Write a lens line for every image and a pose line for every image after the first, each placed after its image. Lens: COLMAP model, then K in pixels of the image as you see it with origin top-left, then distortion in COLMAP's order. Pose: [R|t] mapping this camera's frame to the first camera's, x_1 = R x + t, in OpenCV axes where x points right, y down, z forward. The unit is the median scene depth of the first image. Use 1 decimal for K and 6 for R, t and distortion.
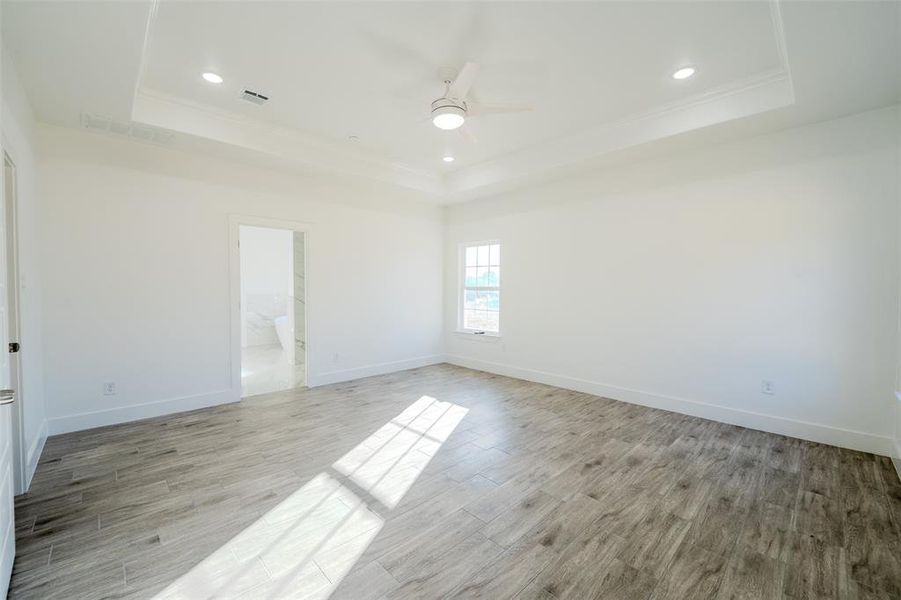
lens RADIAL K [[364.9, 0, 450.5], [0, 364.9, 300.0], [0, 0, 1]] dist [-0.009282, -0.000261]
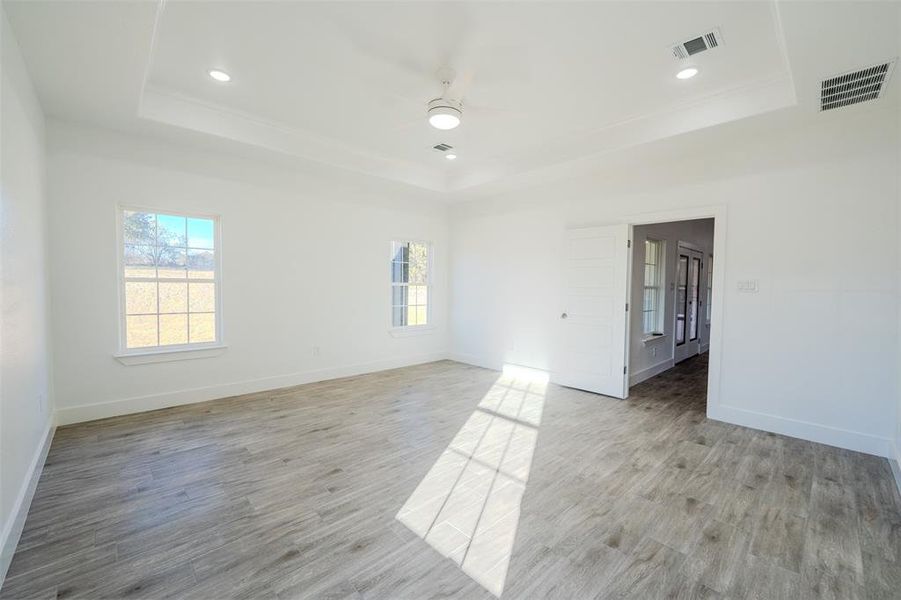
lens RADIAL K [[364.9, 0, 450.5], [0, 364.9, 300.0], [0, 0, 1]] dist [-0.009282, -0.000261]
pose [[-0.999830, -0.015893, 0.009396, -0.038645], [-0.015175, 0.997278, 0.072160, -0.066012], [-0.010518, 0.072005, -0.997349, 2.043427]]
